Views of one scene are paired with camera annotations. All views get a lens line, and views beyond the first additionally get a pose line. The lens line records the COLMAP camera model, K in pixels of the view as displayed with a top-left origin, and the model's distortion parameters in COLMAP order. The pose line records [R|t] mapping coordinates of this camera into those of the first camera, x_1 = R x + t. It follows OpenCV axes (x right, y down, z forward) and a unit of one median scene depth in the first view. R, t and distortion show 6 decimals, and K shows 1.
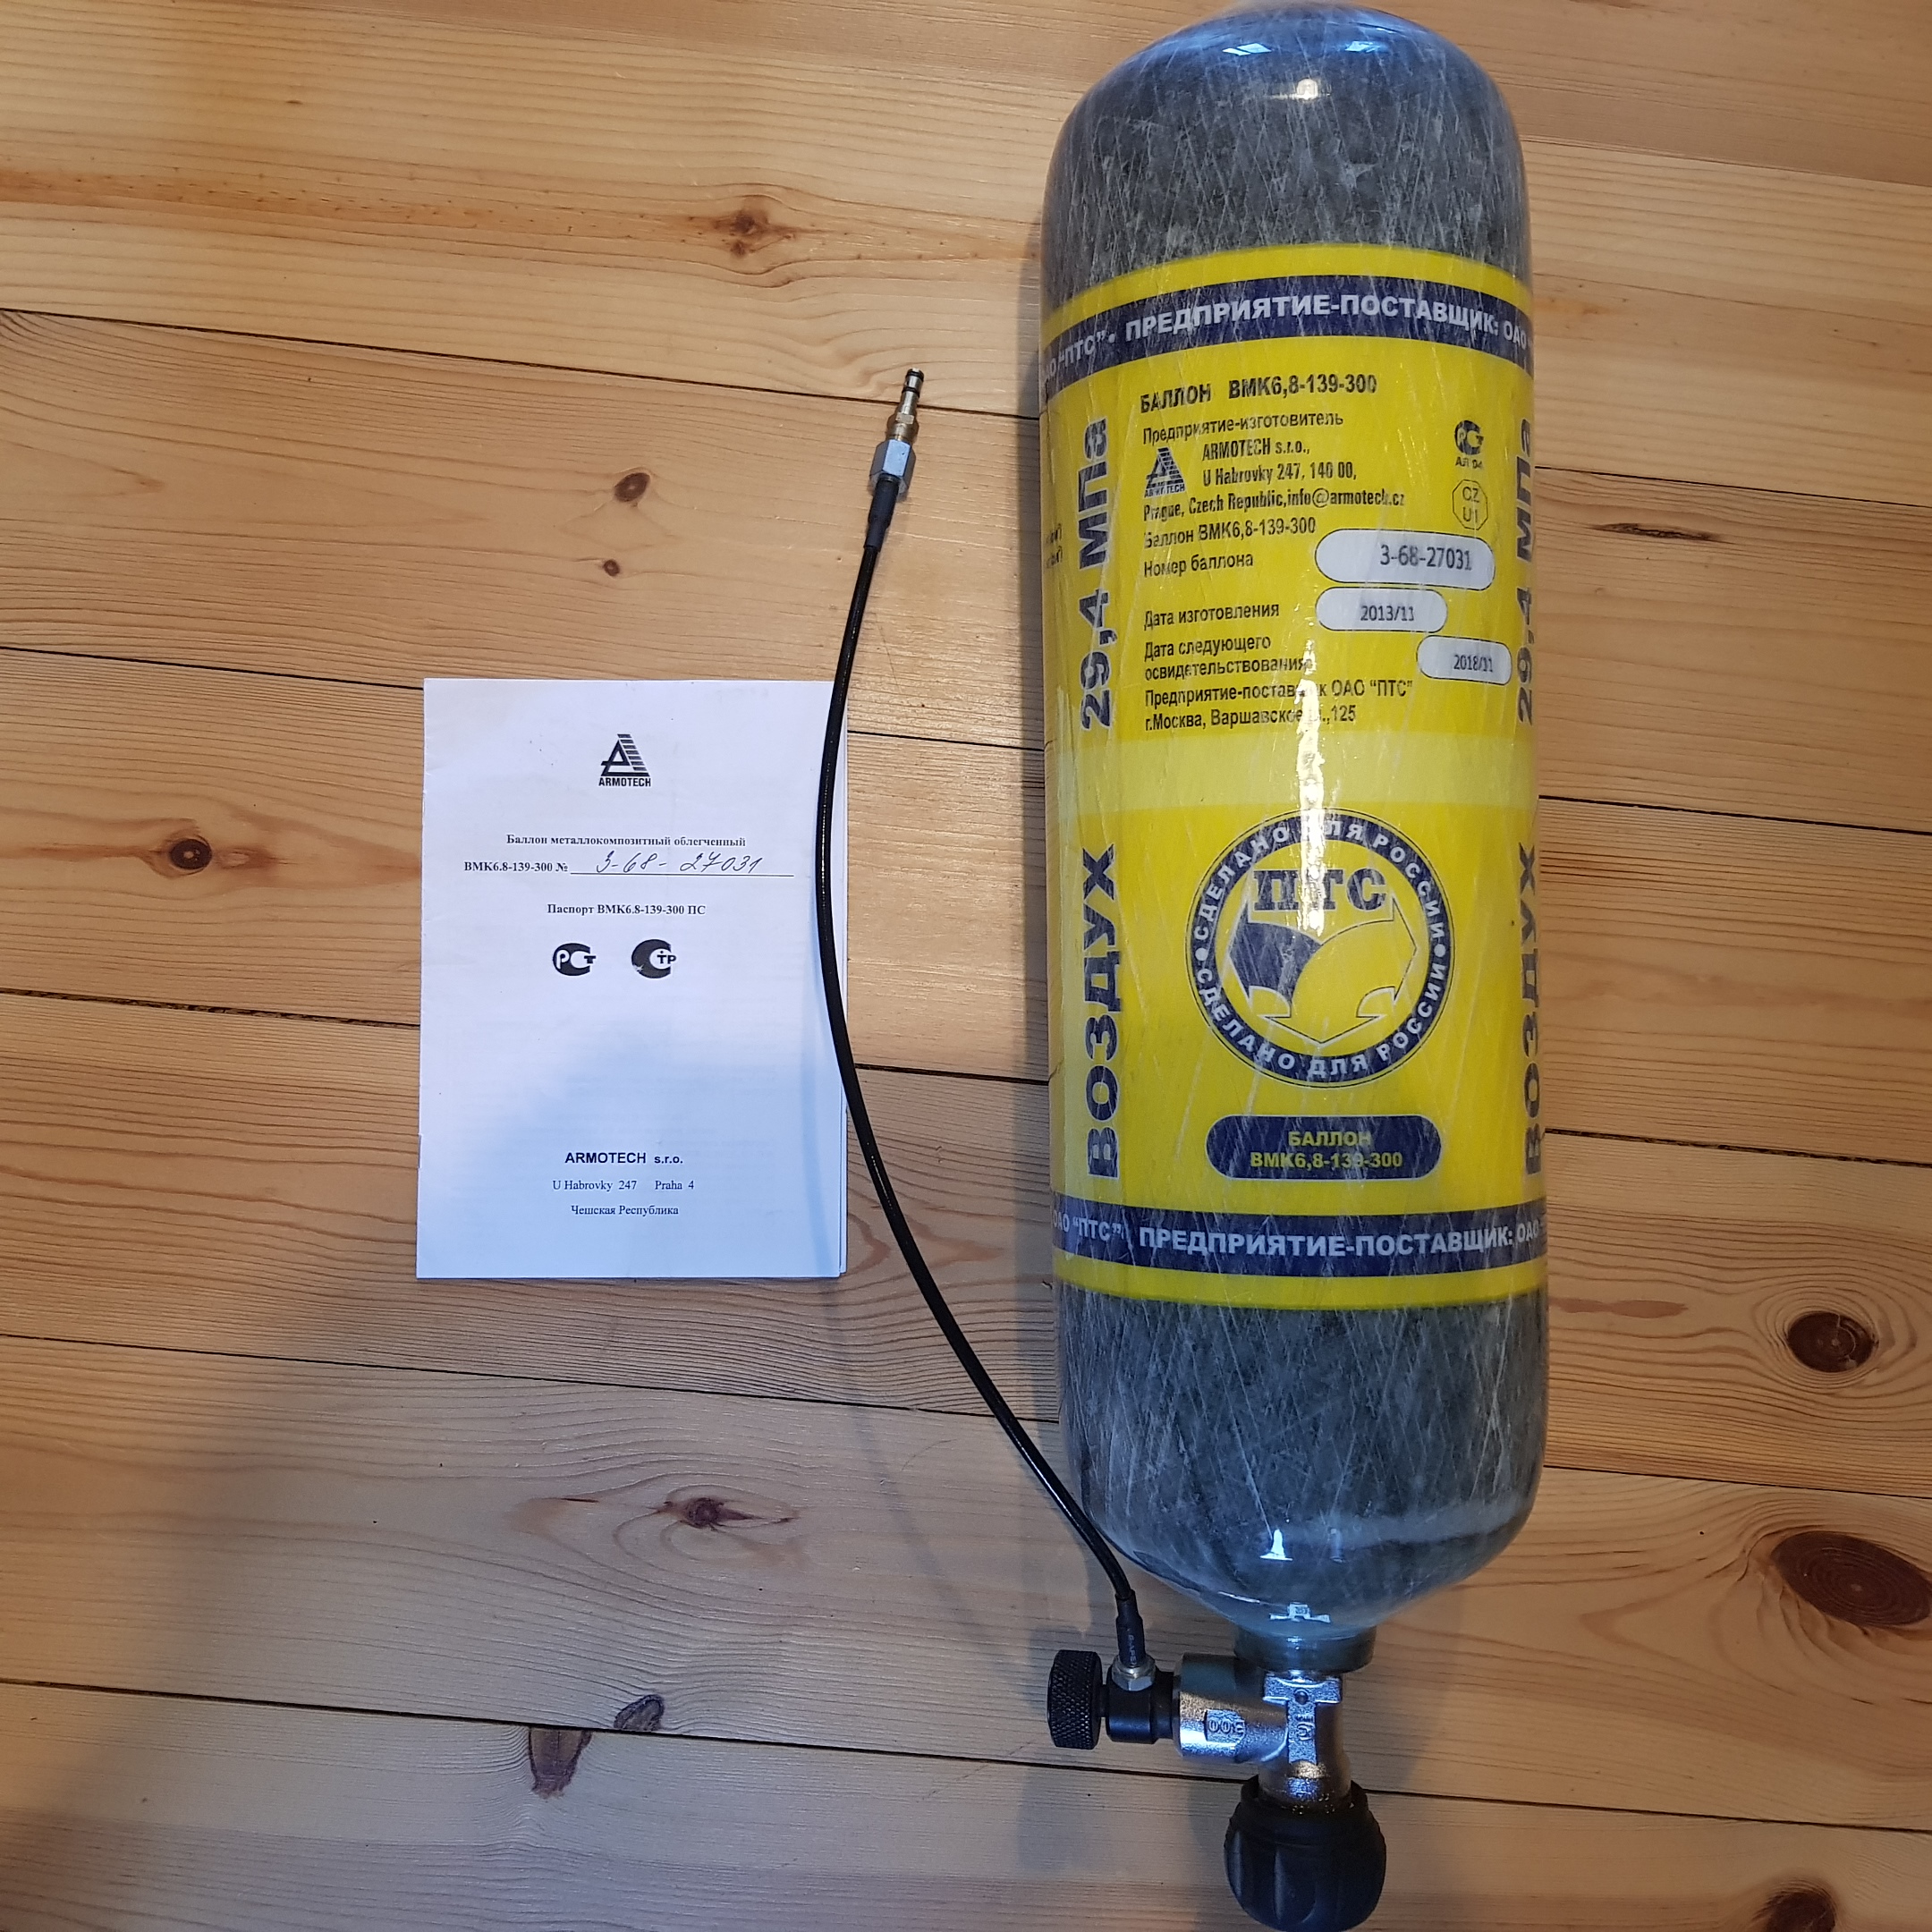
lens RADIAL K [[2001.5, 0, 946.7], [0, 2001.5, 908.9], [0, 0, 1]] dist [0.135494, -0.284501]
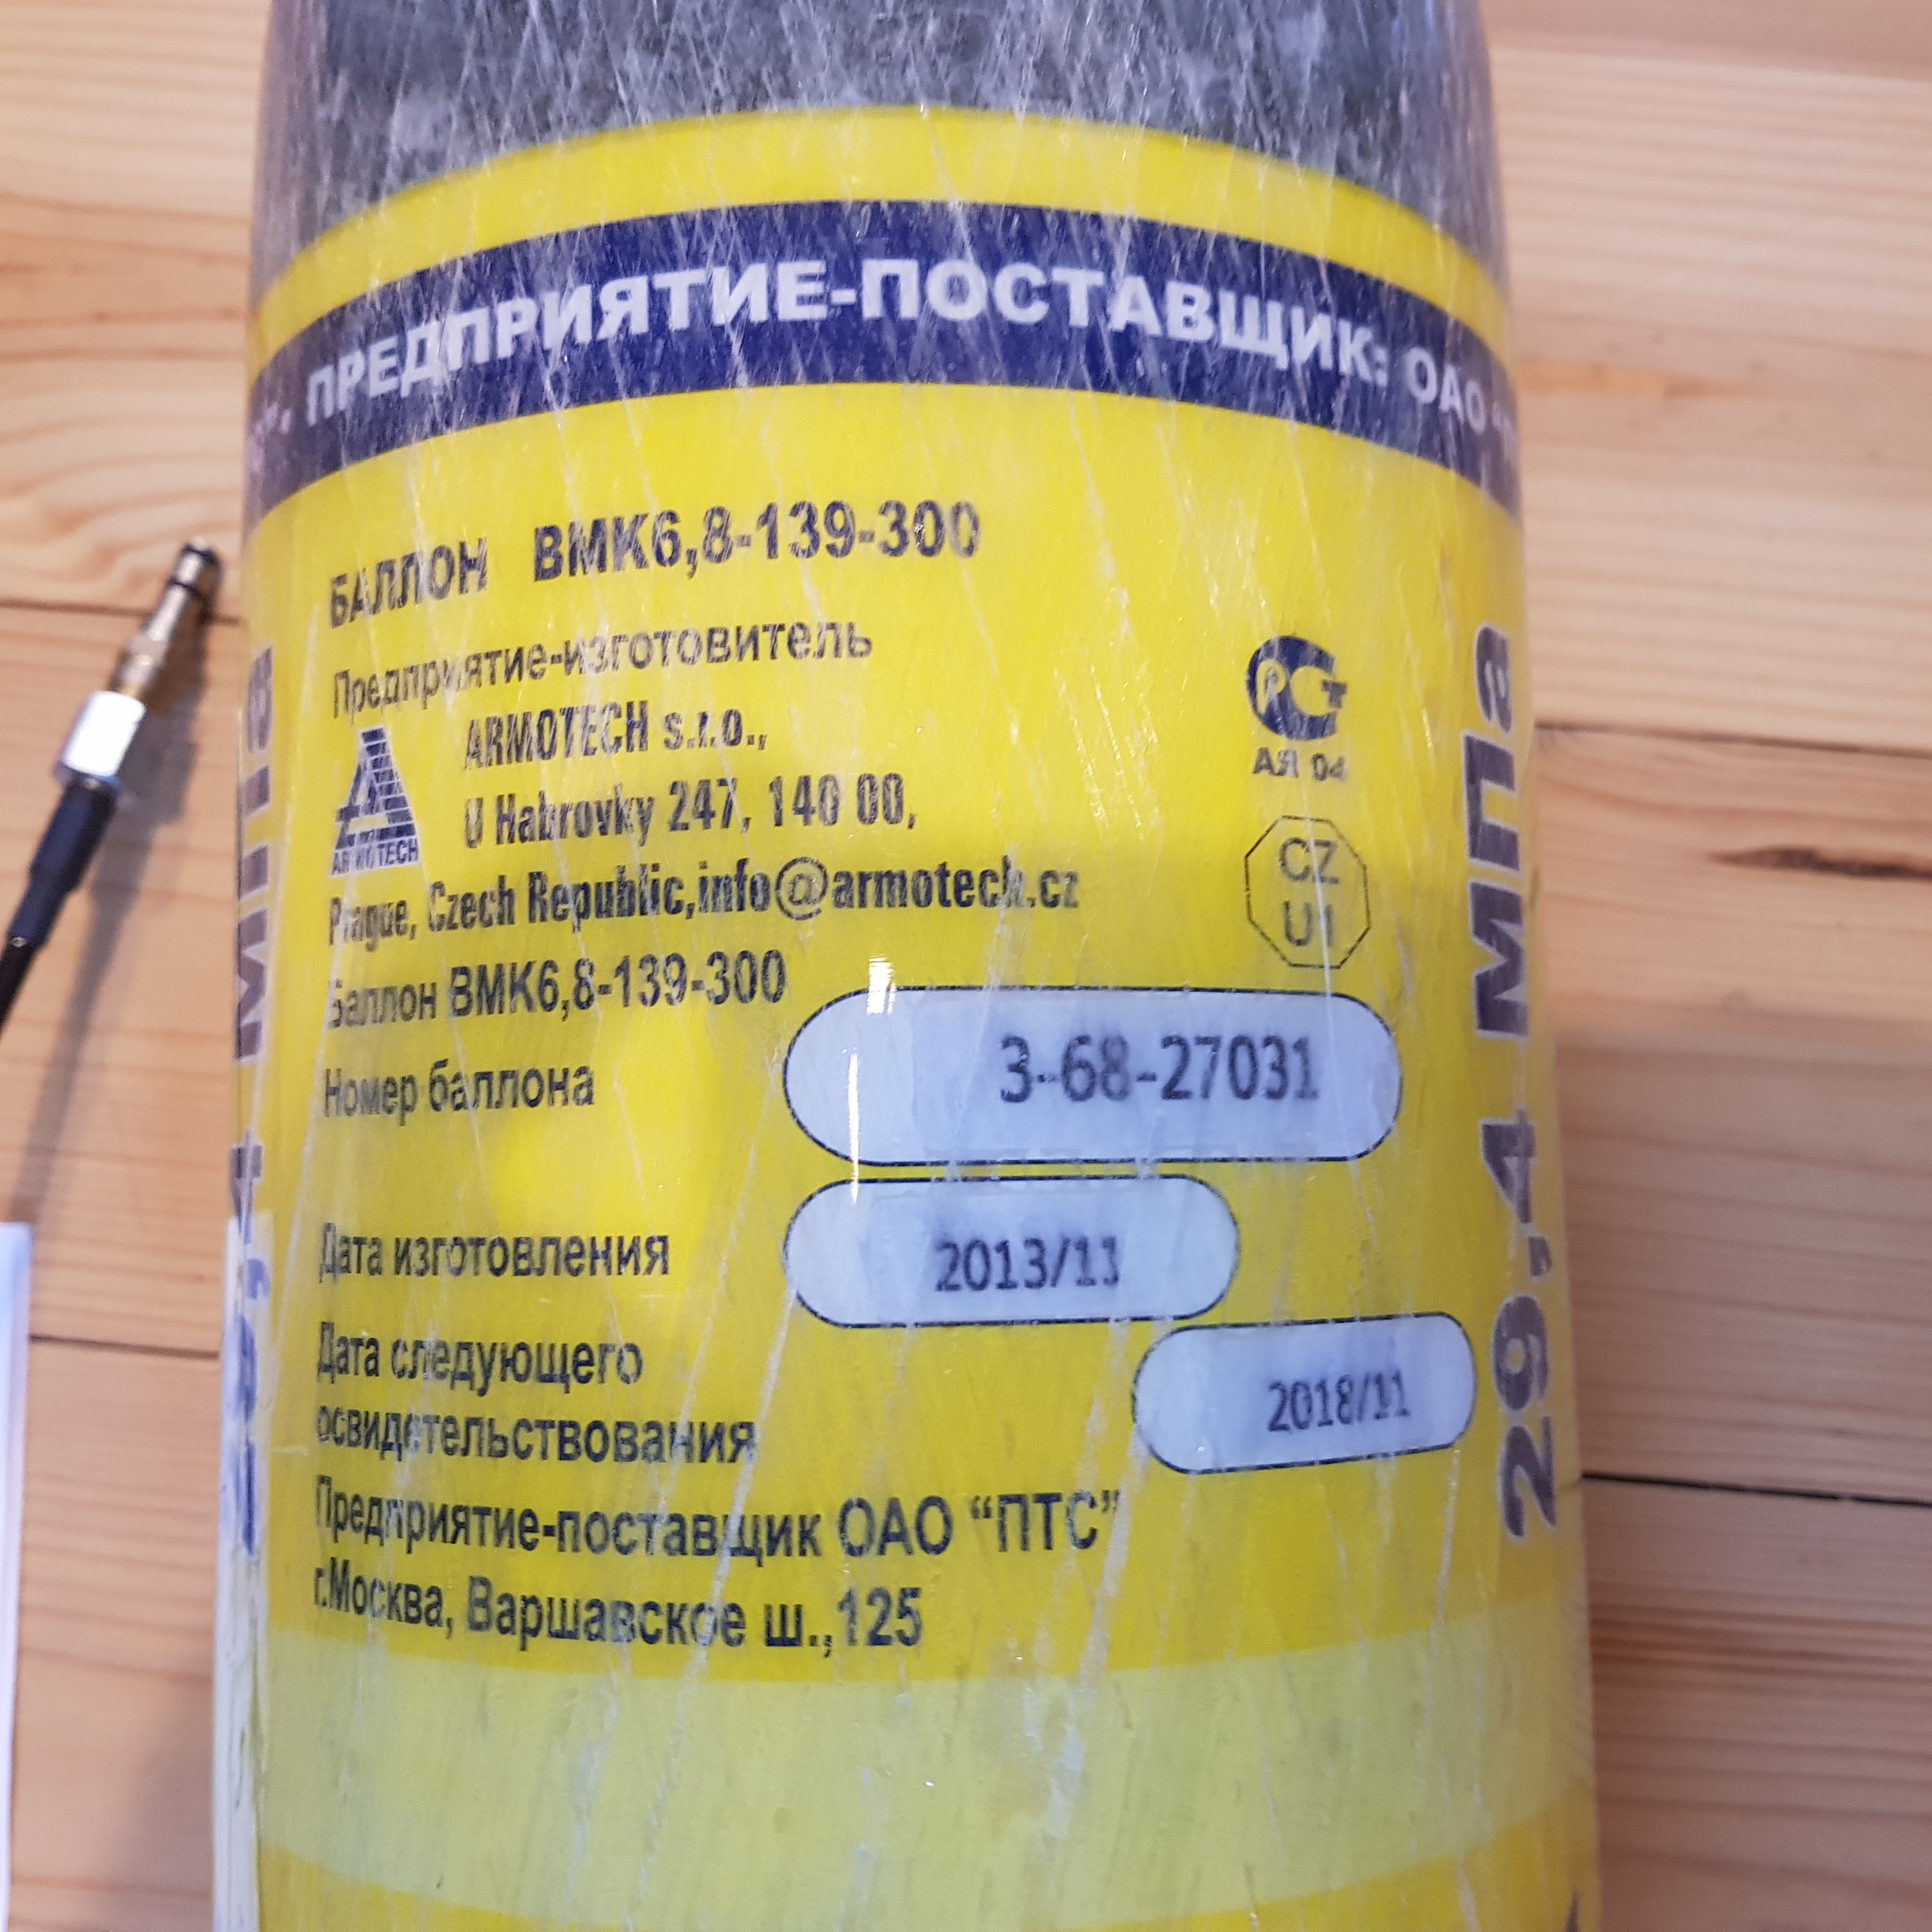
lens RADIAL K [[2082.7, 0, 920.0], [0, 2082.7, 901.9], [0, 0, 1]] dist [0.118193, -0.289004]
pose [[0.998144, -0.014813, -0.059070, 0.219876], [0.008329, 0.994058, -0.108536, -0.165180], [0.060327, 0.107842, 0.992336, 0.677899]]
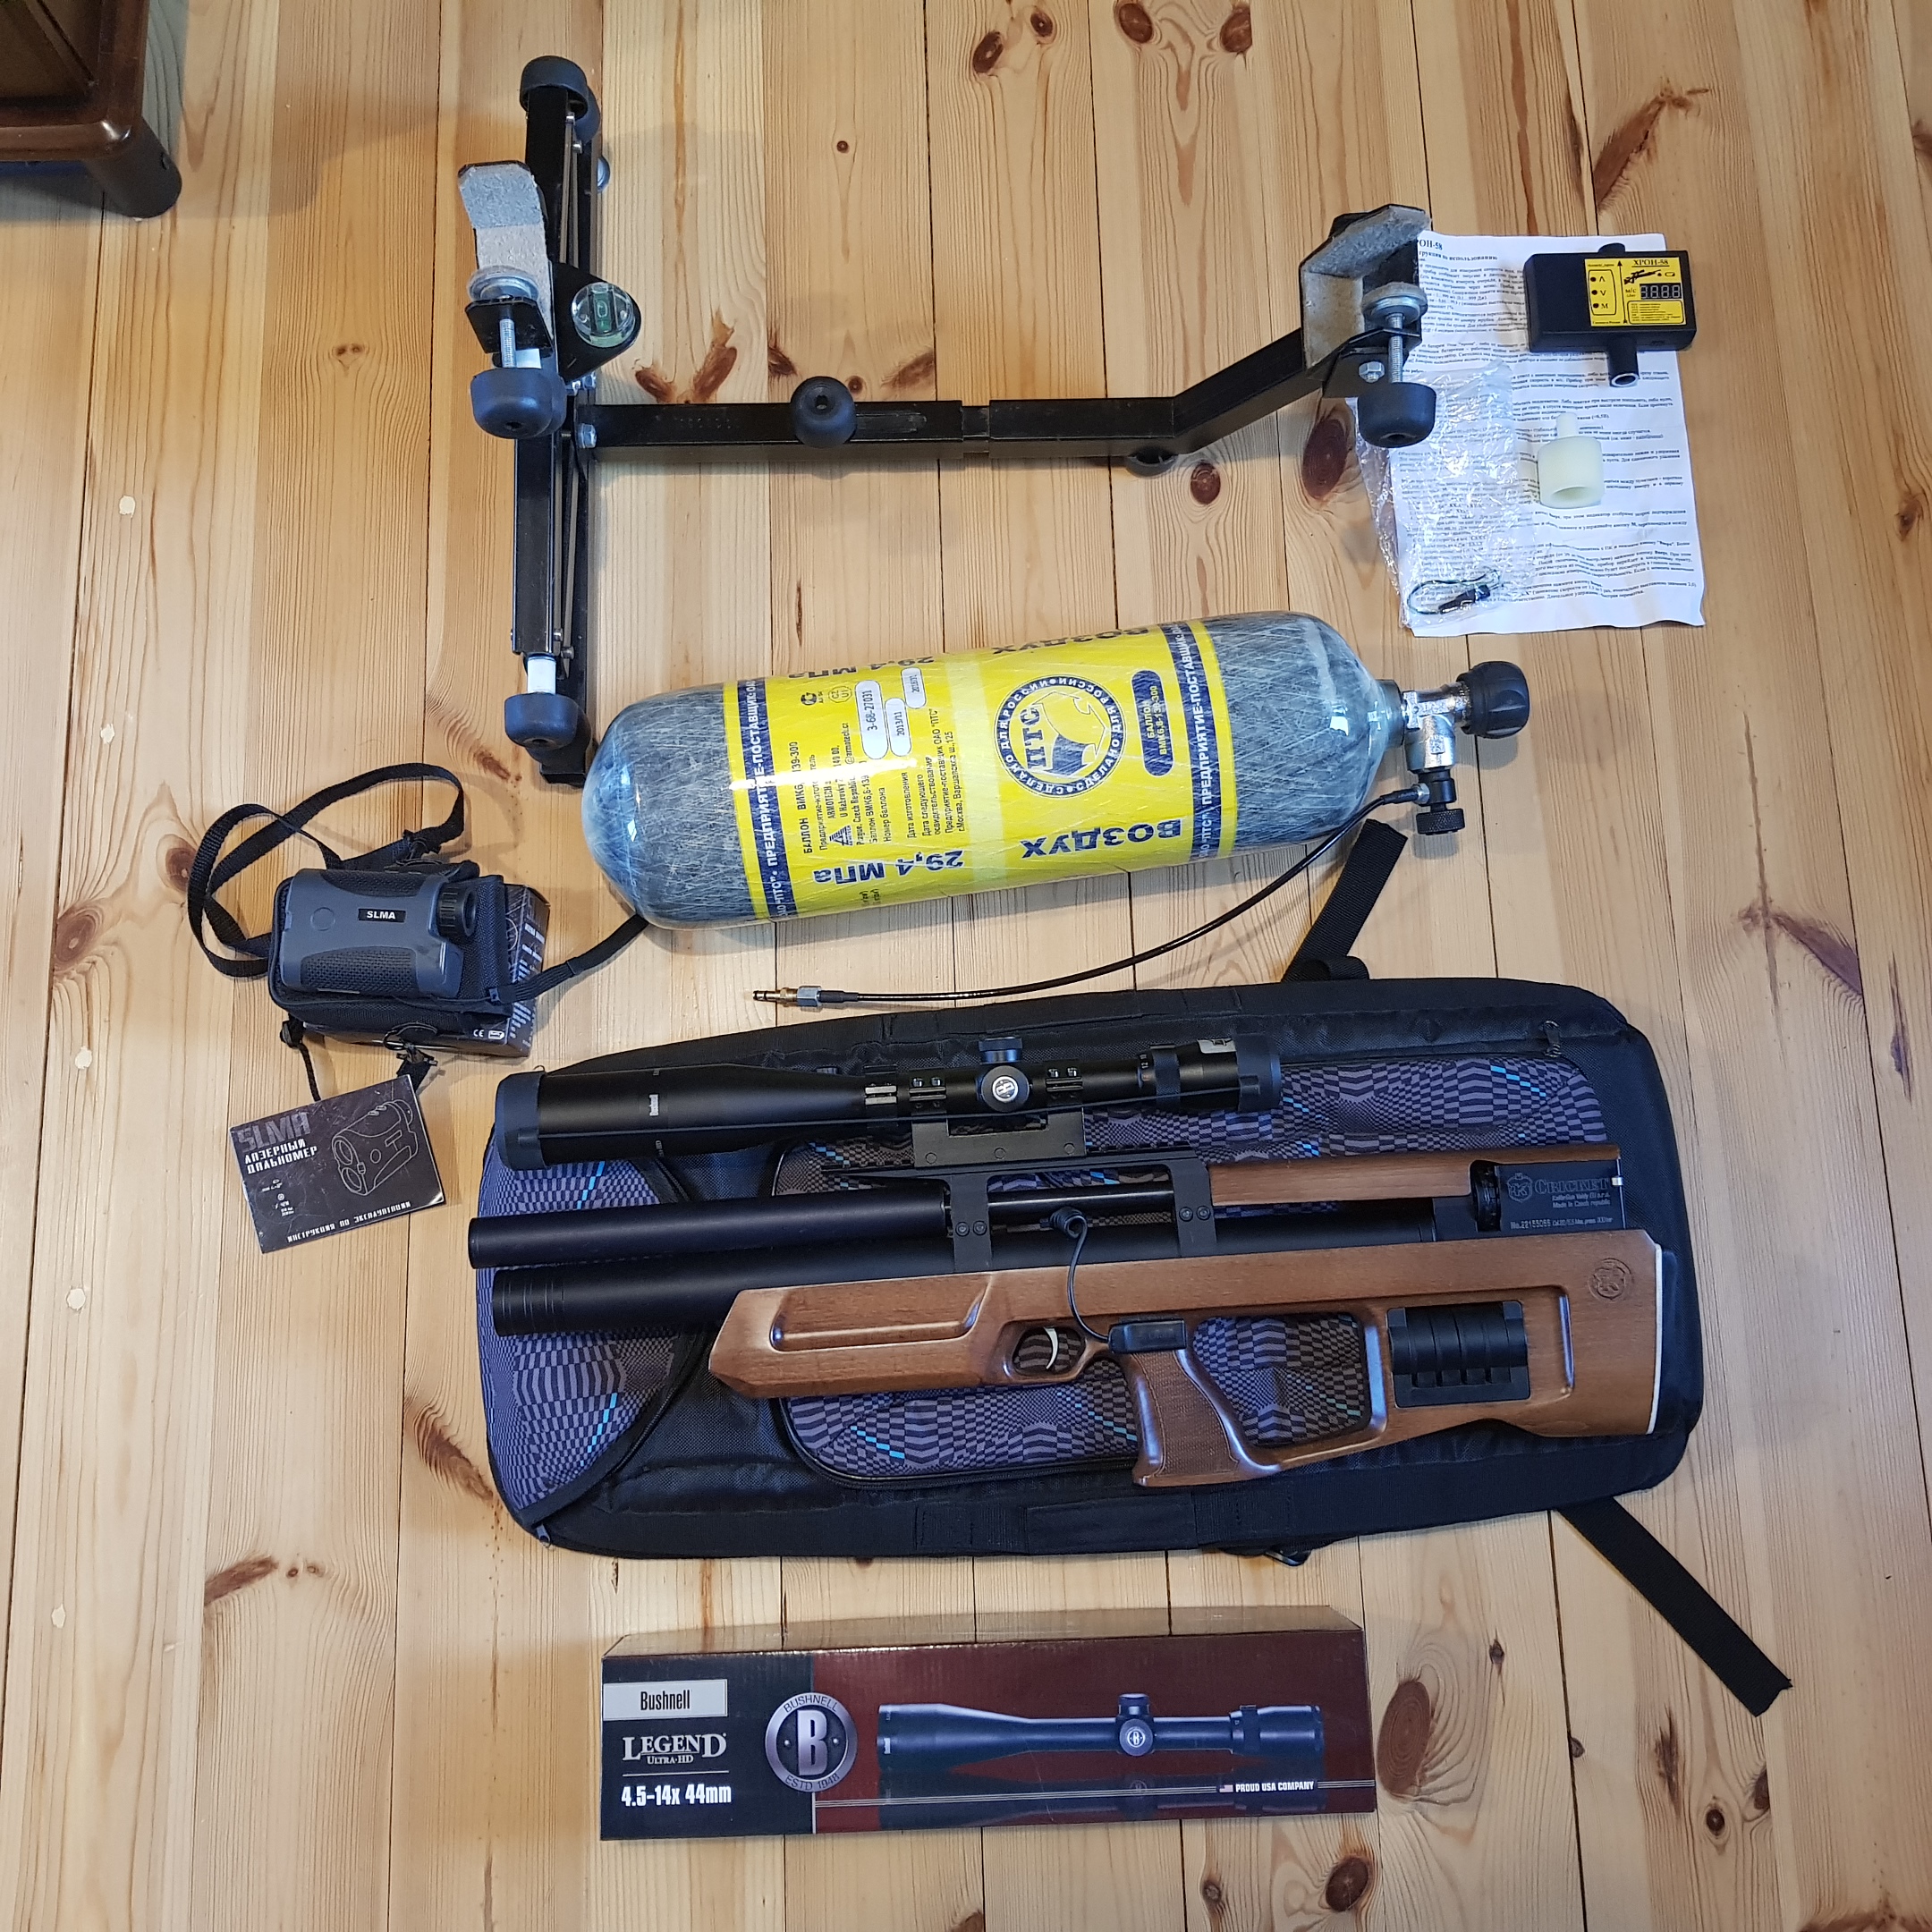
lens RADIAL K [[2001.5, 0, 946.7], [0, 2001.5, 908.9], [0, 0, 1]] dist [0.135494, -0.284501]
pose [[-0.129470, -0.975125, 0.179912, -0.353592], [0.991200, -0.122229, 0.050818, -0.226174], [-0.027564, 0.184908, 0.982369, -1.025076]]
